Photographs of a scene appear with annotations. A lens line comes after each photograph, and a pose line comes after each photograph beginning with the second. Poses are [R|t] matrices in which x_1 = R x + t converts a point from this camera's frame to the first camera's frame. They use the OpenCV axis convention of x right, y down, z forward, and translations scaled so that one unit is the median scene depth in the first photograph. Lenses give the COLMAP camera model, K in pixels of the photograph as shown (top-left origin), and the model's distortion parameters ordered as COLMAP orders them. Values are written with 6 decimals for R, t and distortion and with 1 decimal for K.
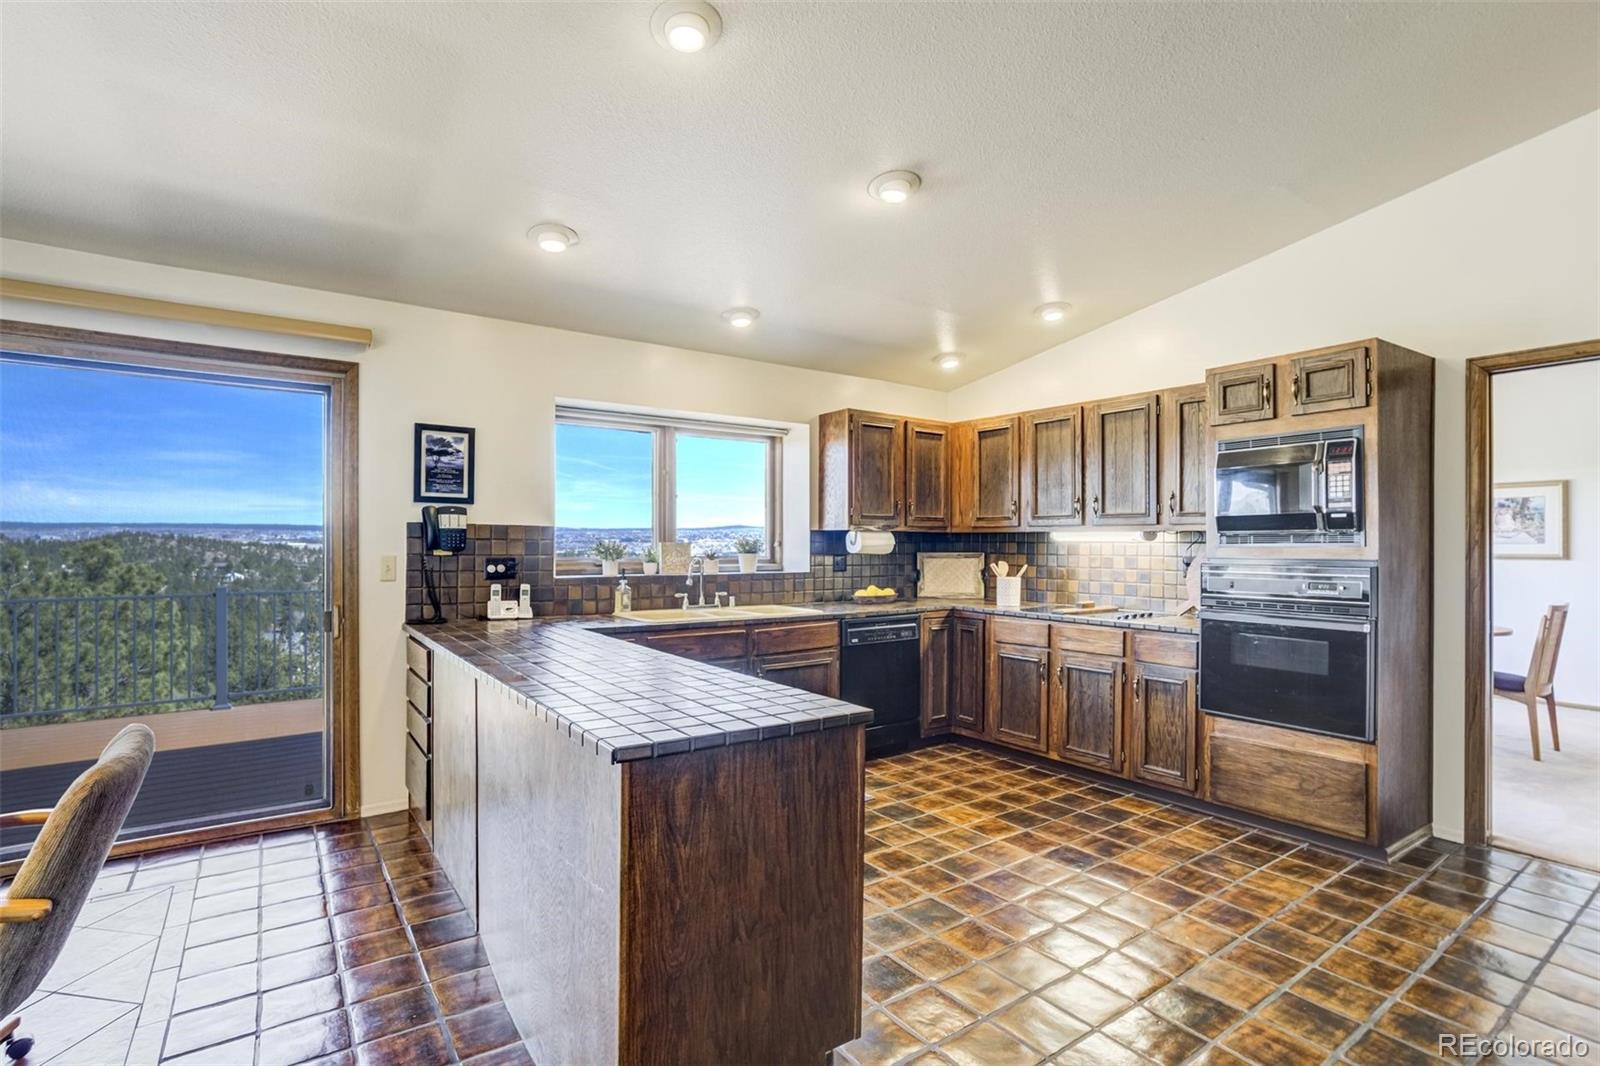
lens RADIAL K [[738.9, 0, 793.2], [0, 738.9, 534.8], [0, 0, 1]] dist [-0.030554, 0.010291]
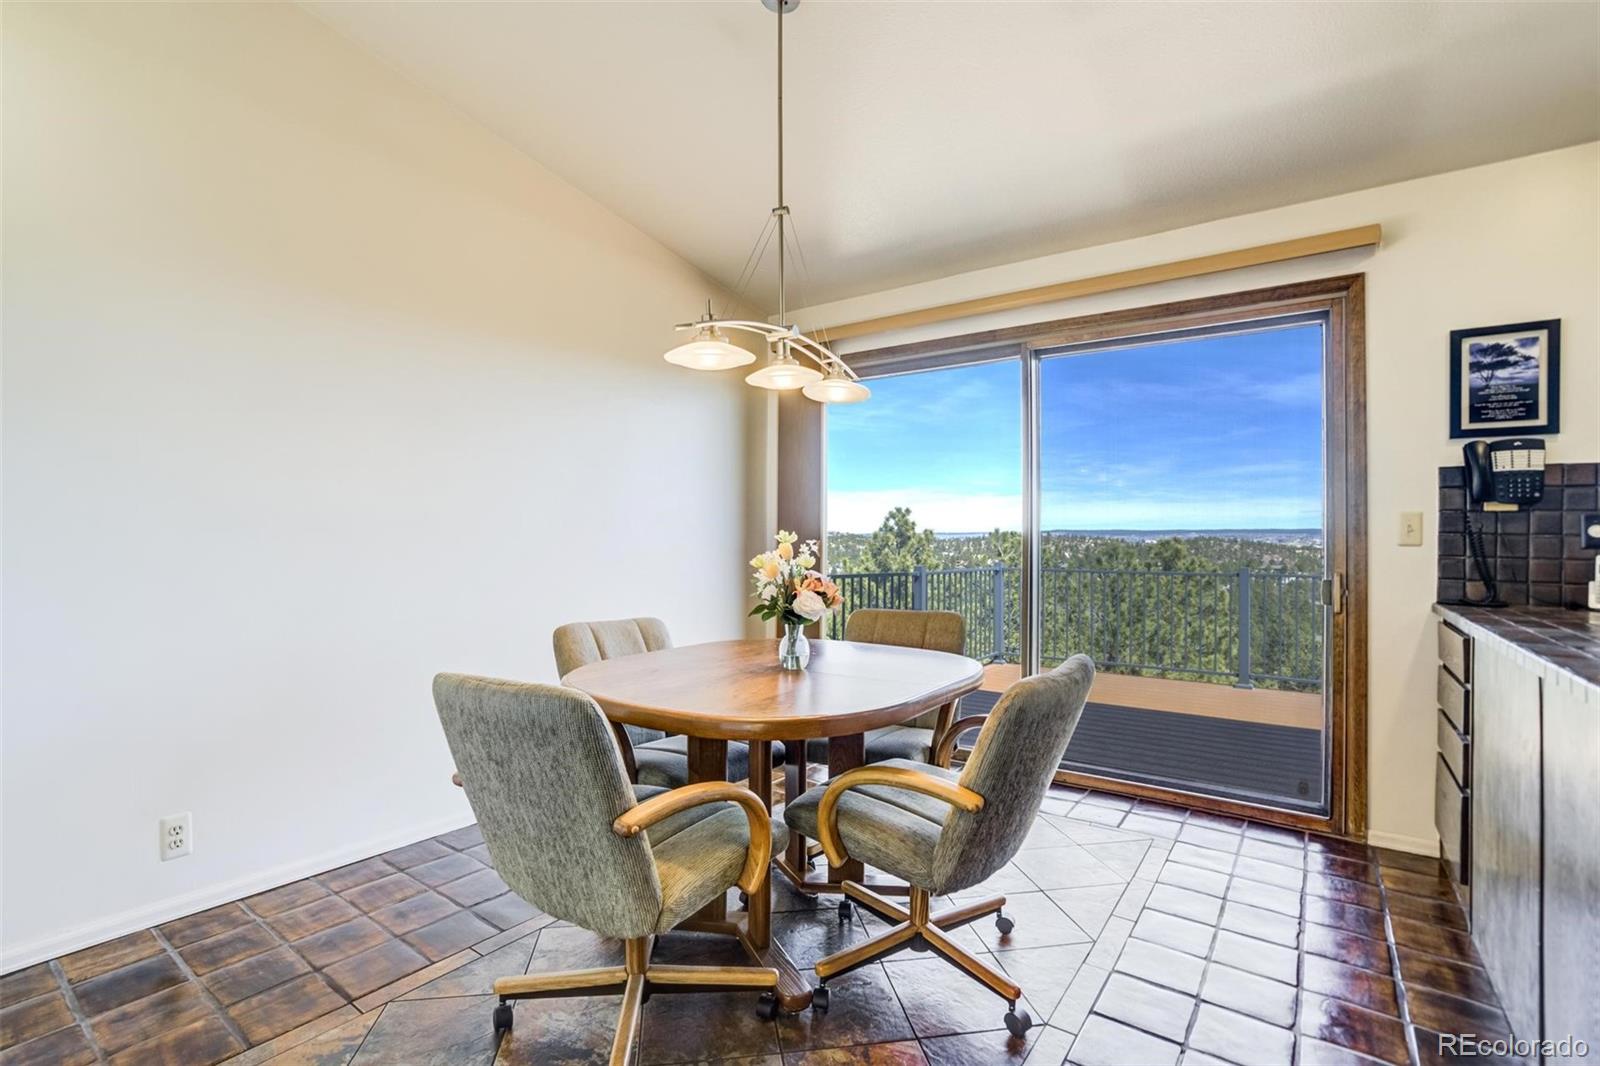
lens RADIAL K [[738.9, 0, 793.2], [0, 738.9, 534.8], [0, 0, 1]] dist [-0.030554, 0.010291]
pose [[0.318598, -0.007489, -0.947860, -0.047824], [0.007038, 0.999960, -0.005535, 0.054785], [0.947864, -0.004908, 0.318638, 0.167238]]
